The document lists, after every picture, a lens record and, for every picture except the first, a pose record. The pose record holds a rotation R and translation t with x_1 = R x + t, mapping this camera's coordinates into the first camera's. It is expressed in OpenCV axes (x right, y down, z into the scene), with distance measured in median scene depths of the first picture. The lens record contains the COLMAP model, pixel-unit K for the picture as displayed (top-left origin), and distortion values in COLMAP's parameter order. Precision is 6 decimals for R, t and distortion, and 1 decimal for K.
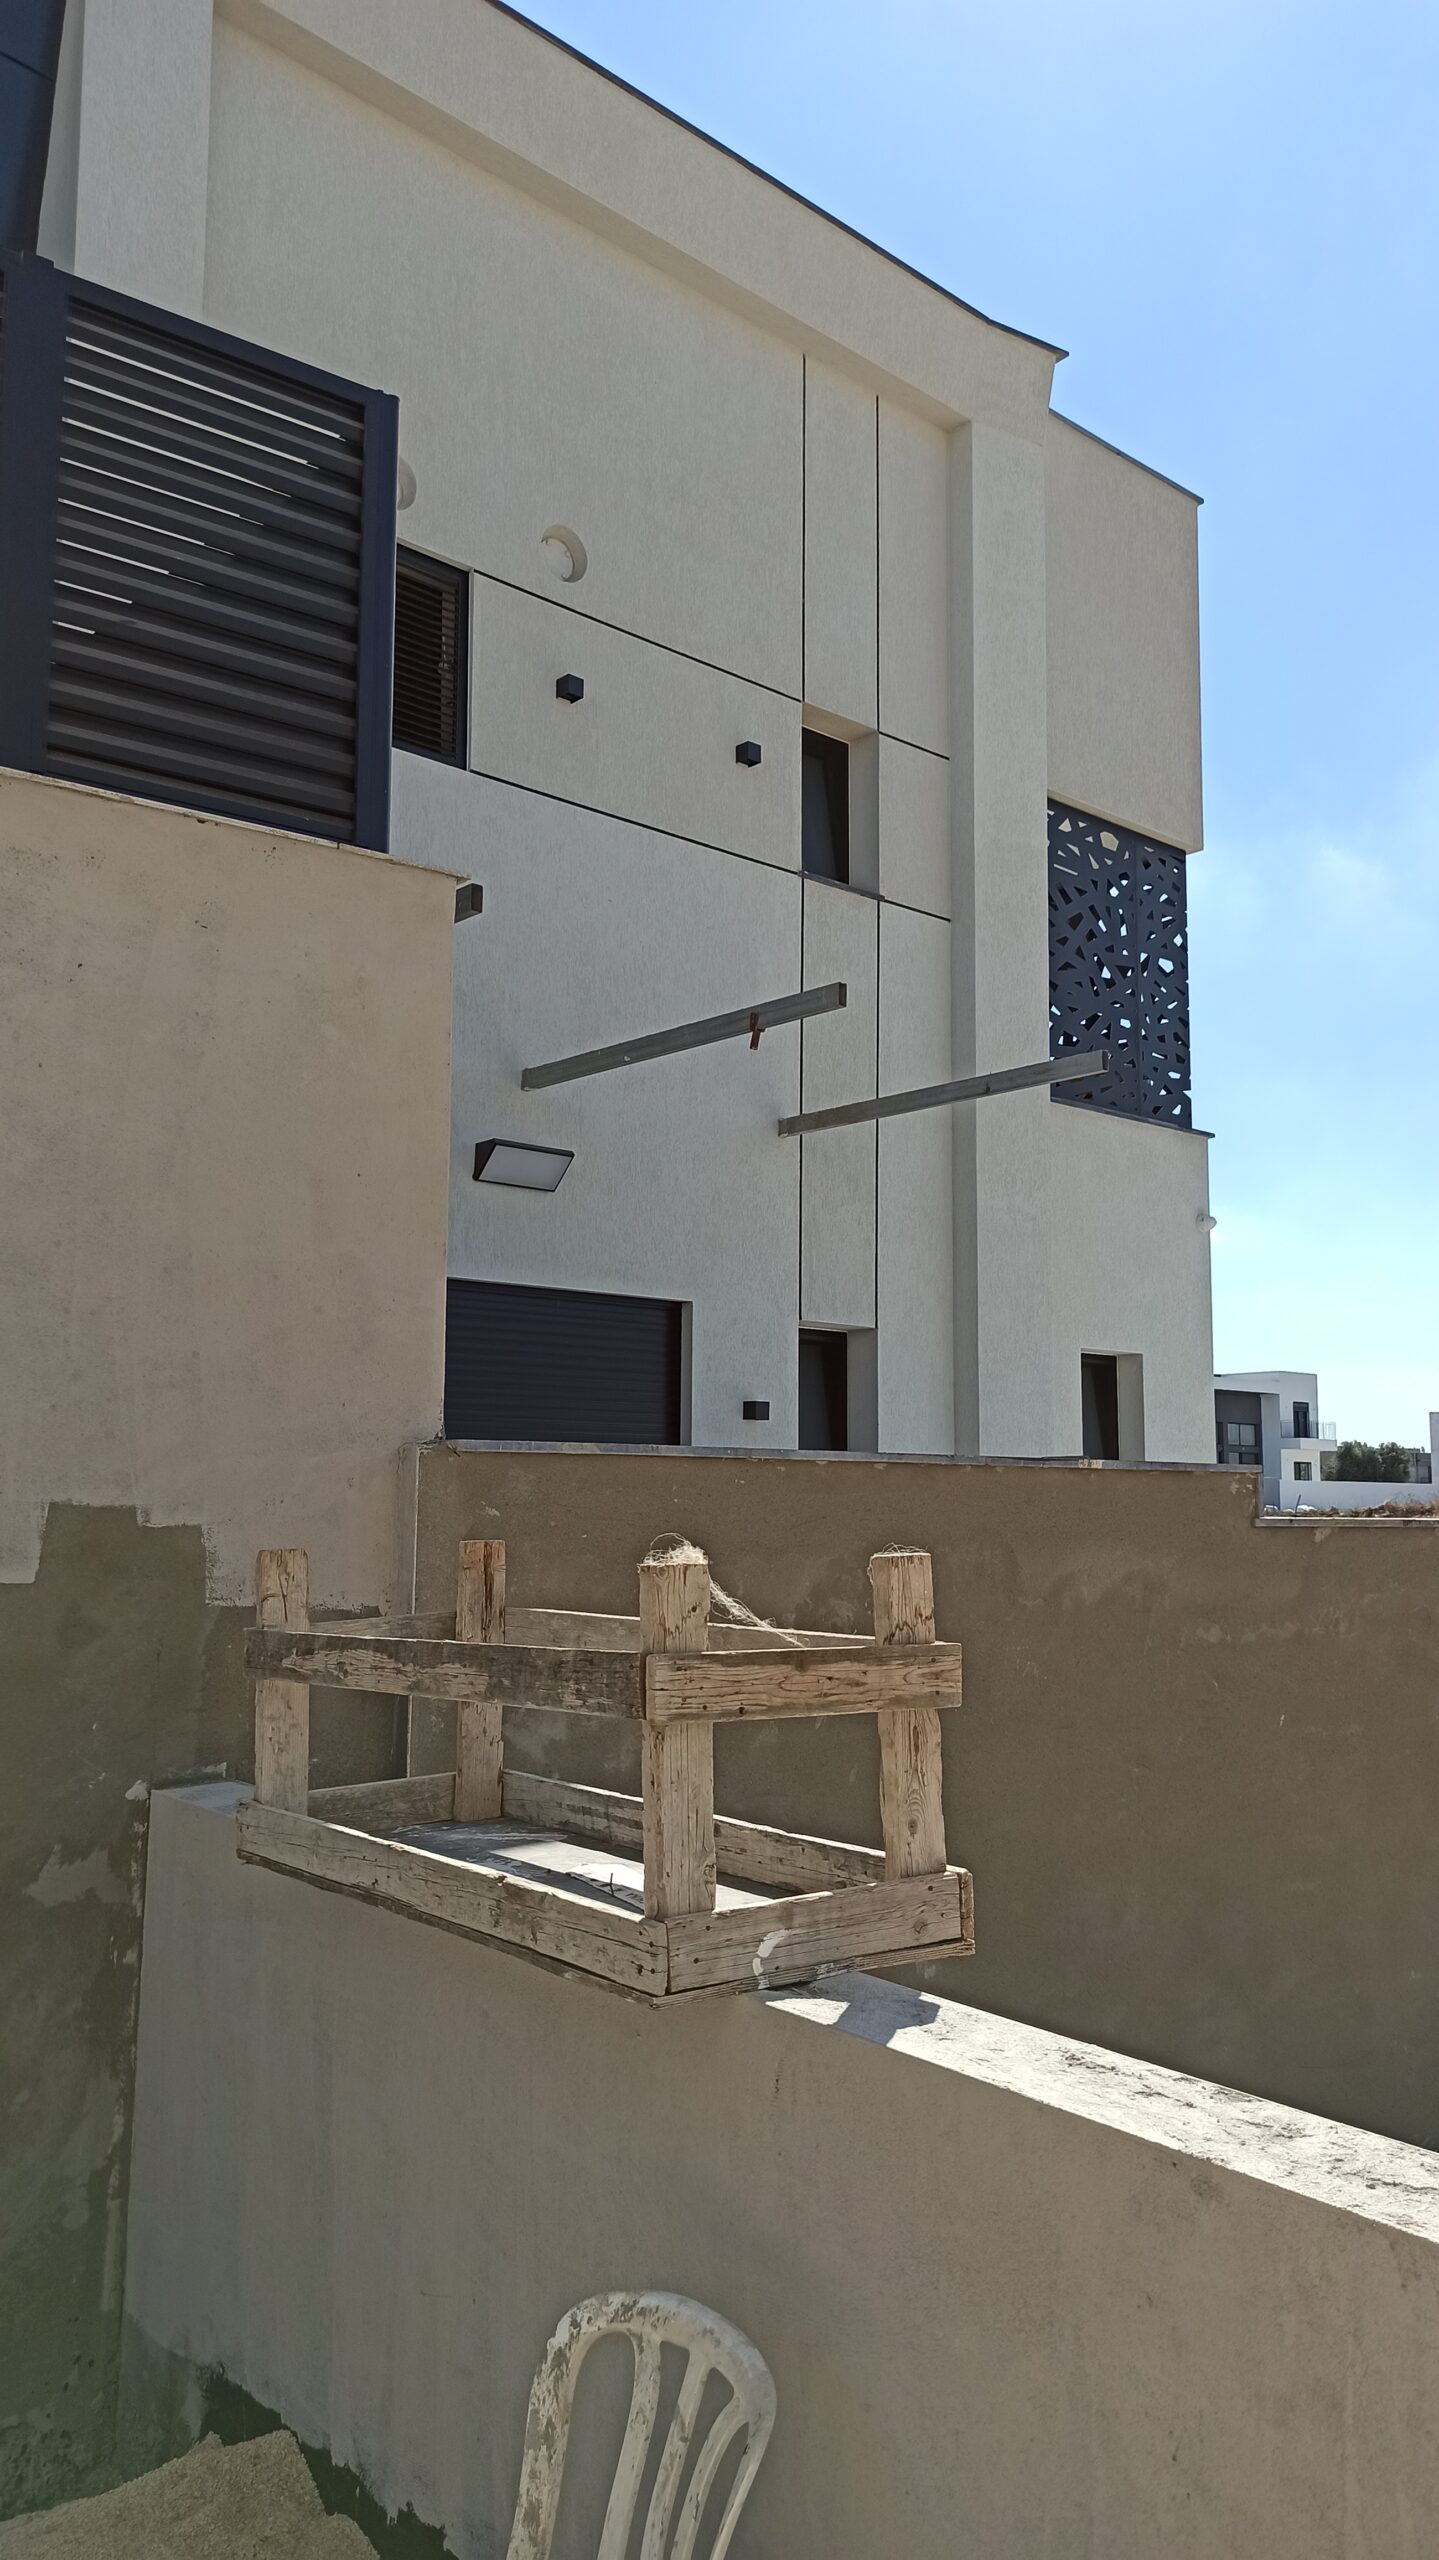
lens RADIAL K [[1865.7, 0, 719.5], [0, 1865.7, 1280.0], [0, 0, 1]] dist [0.071289, -0.084721]
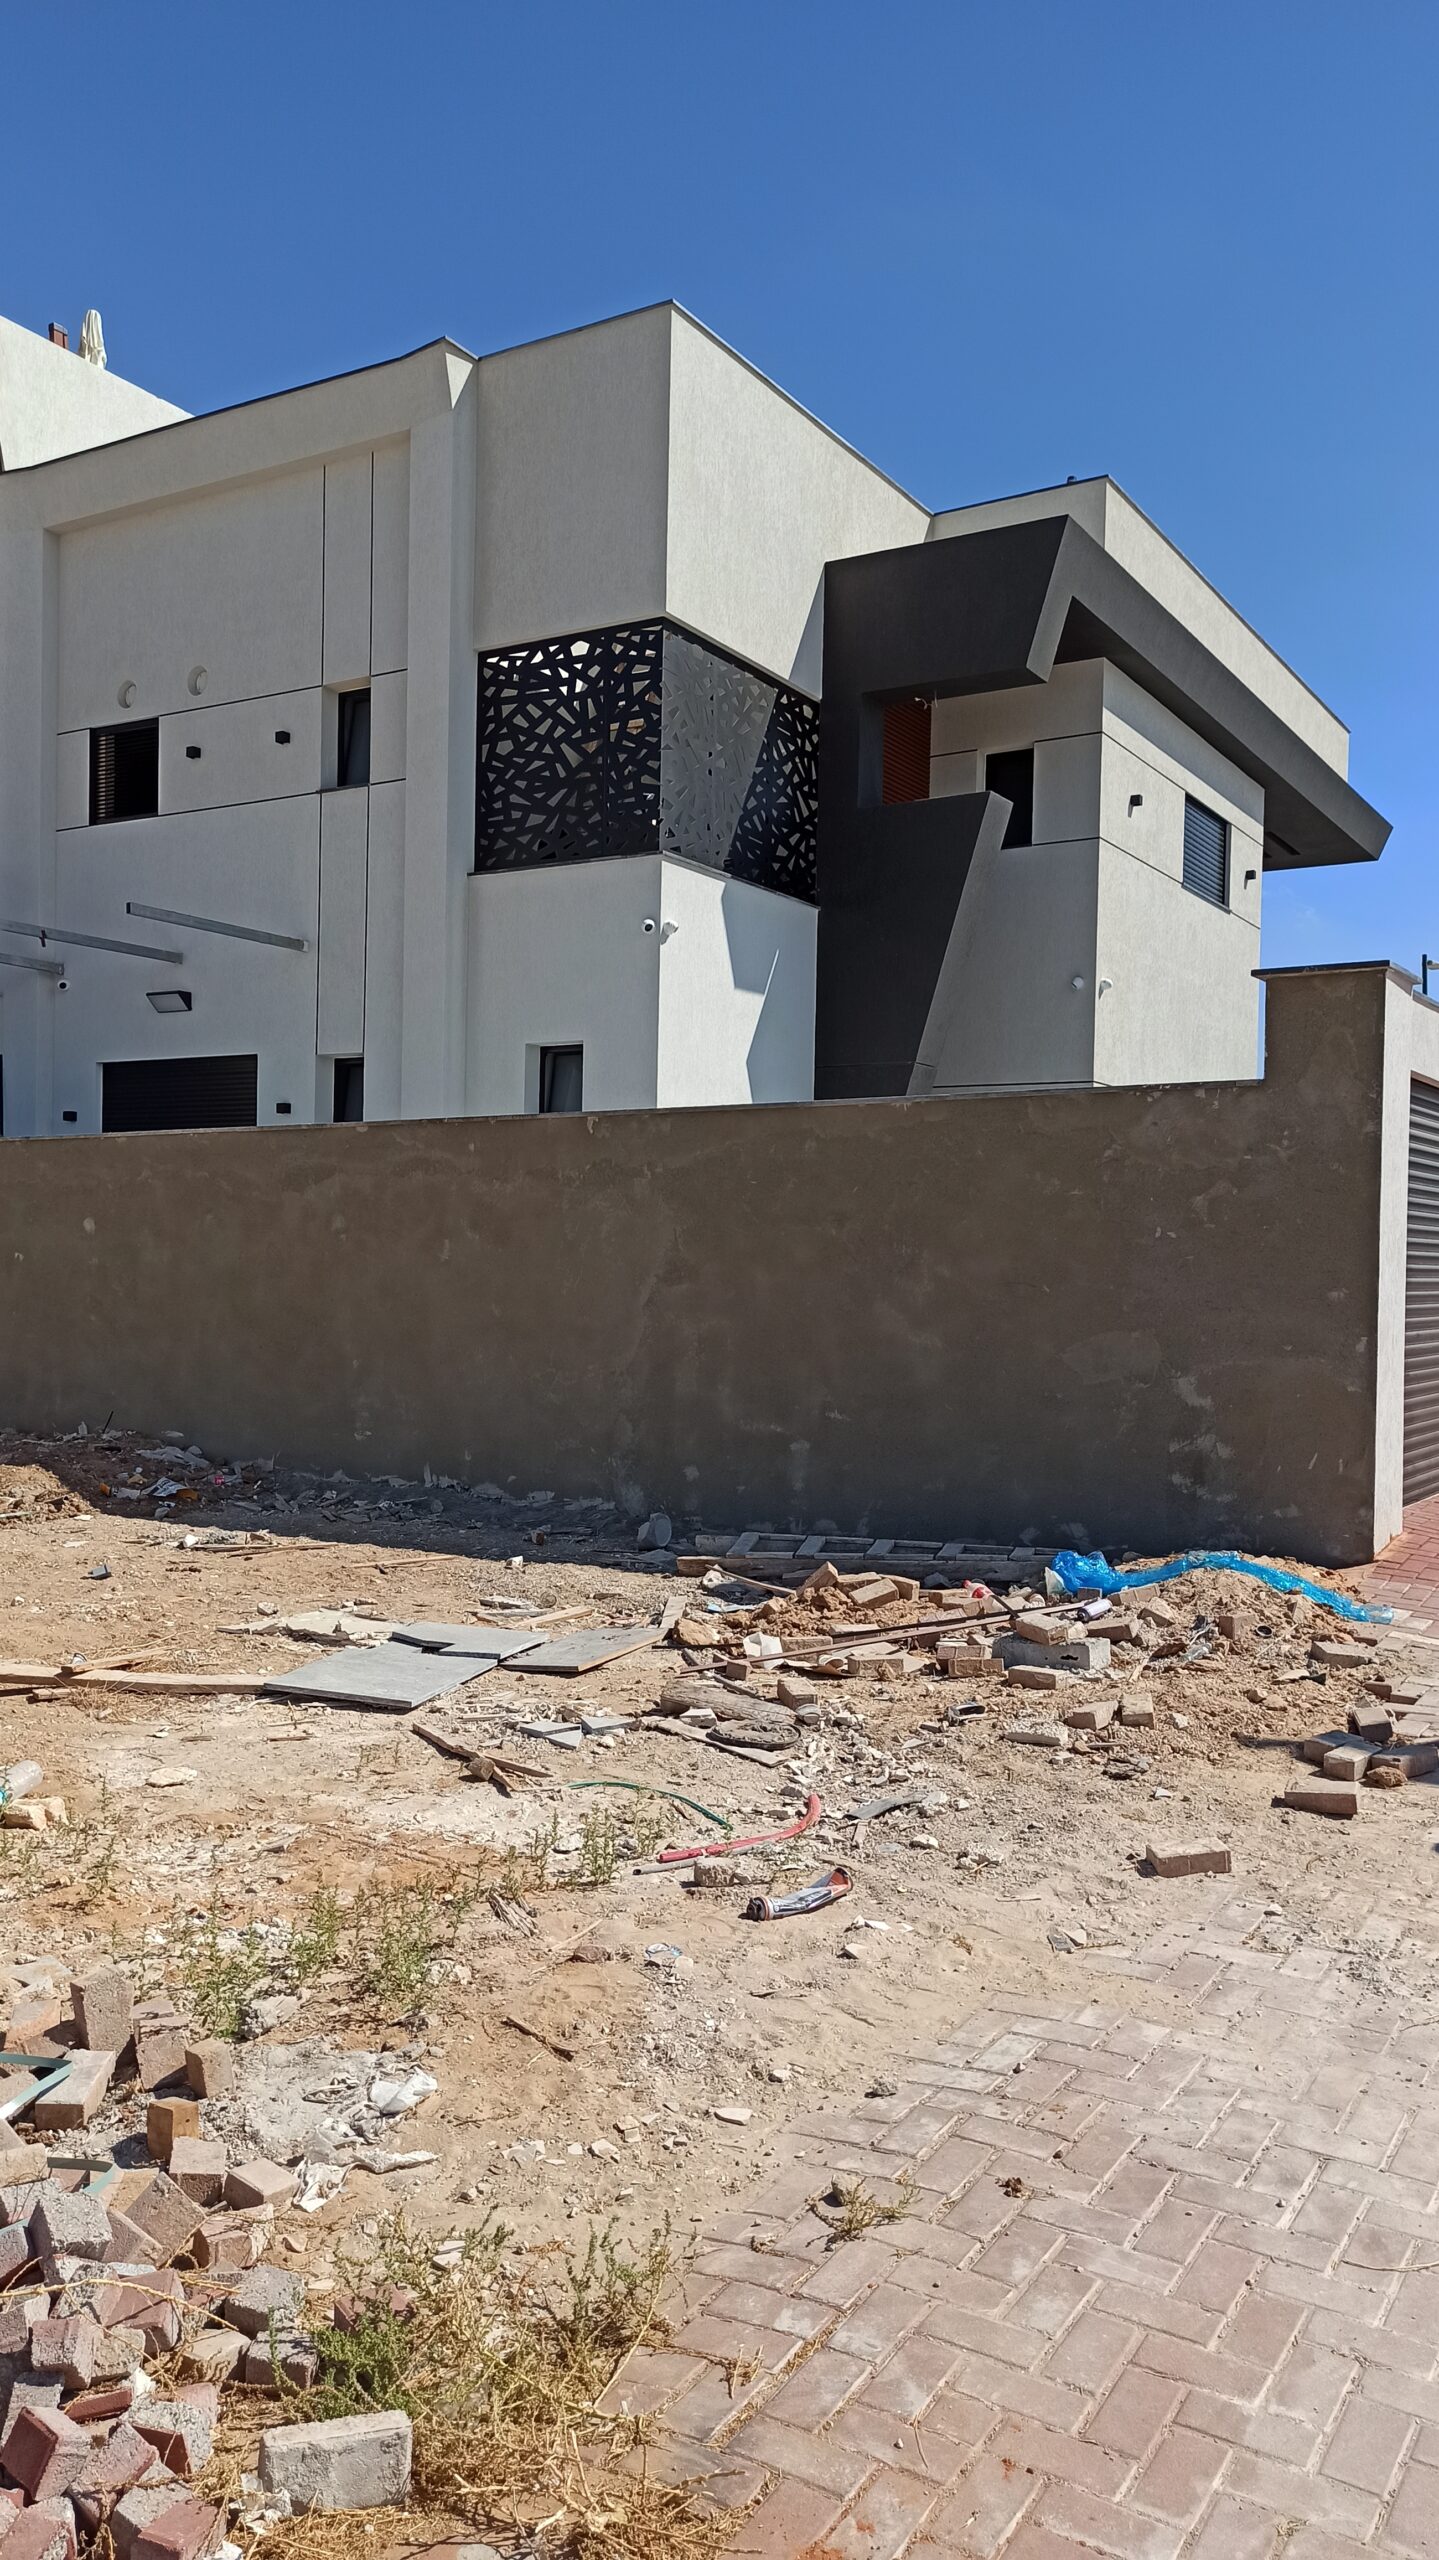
lens RADIAL K [[1865.7, 0, 719.5], [0, 1865.7, 1280.0], [0, 0, 1]] dist [0.071289, -0.084721]
pose [[0.328535, 0.038565, -0.943704, 1.873931], [0.133659, 0.987212, 0.086874, 0.131793], [0.934987, -0.154676, 0.319179, 0.735931]]
